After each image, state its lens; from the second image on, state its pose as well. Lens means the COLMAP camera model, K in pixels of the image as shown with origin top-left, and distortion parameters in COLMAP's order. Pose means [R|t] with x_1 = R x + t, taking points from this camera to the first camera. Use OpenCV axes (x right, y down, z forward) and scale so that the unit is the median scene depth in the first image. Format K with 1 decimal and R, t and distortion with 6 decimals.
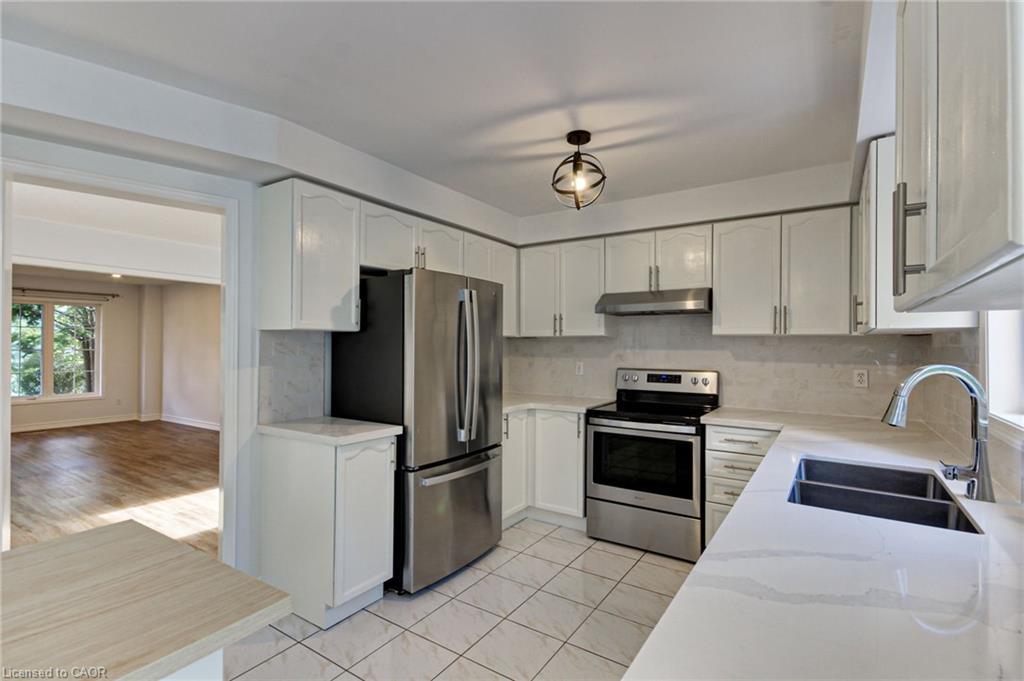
lens RADIAL K [[477.3, 0, 513.3], [0, 477.3, 343.1], [0, 0, 1]] dist [0.017361, 0.002661]
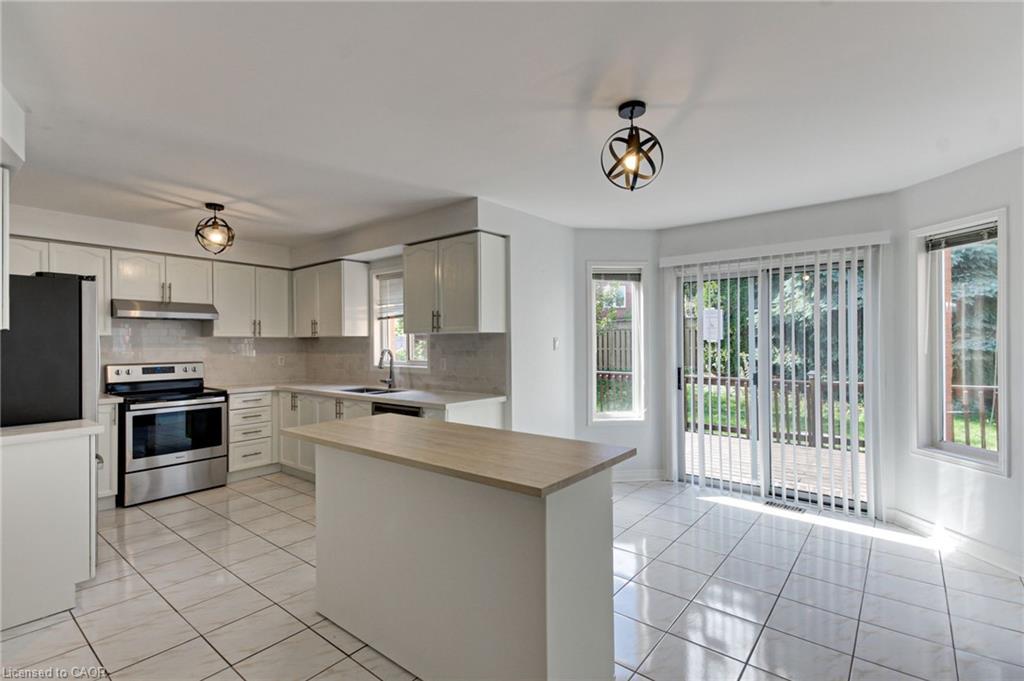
lens RADIAL K [[477.3, 0, 514.0], [0, 477.3, 343.2], [0, 0, 1]] dist [0.017361, 0.002661]
pose [[0.093259, -0.005805, 0.995625, -1.065130], [0.000477, 0.999983, 0.005786, -0.005068], [-0.995642, -0.000064, 0.093261, -0.068612]]
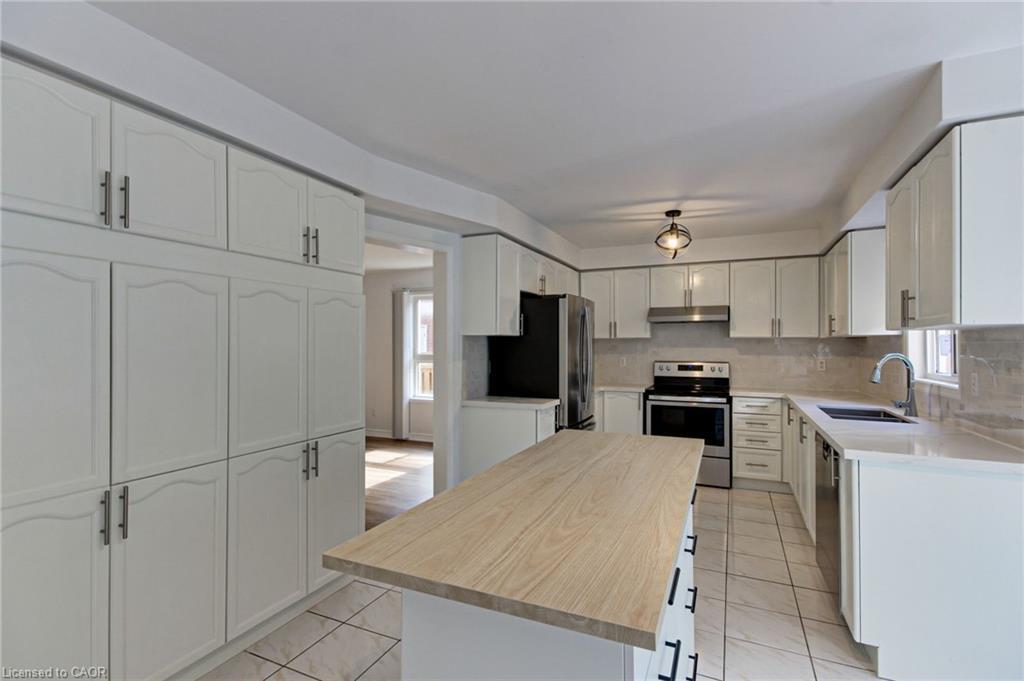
lens RADIAL K [[477.3, 0, 511.8], [0, 477.3, 342.6], [0, 0, 1]] dist [0.017361, 0.002661]
pose [[0.988357, -0.003289, 0.152115, -0.520674], [0.003165, 0.999994, 0.001058, -0.005206], [-0.152118, -0.000565, 0.988362, -0.396384]]
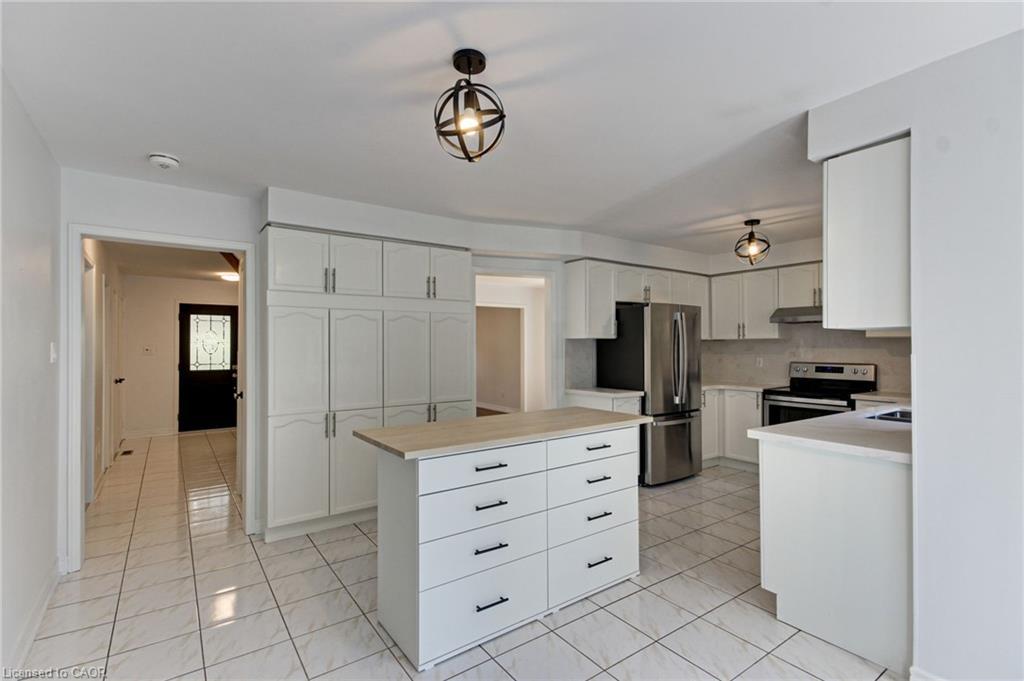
lens RADIAL K [[477.3, 0, 511.7], [0, 477.3, 342.3], [0, 0, 1]] dist [0.017361, 0.002661]
pose [[0.934221, -0.009530, -0.356568, -0.045949], [0.008427, 0.999954, -0.004648, -0.005189], [0.356596, 0.001338, 0.934258, -0.724293]]
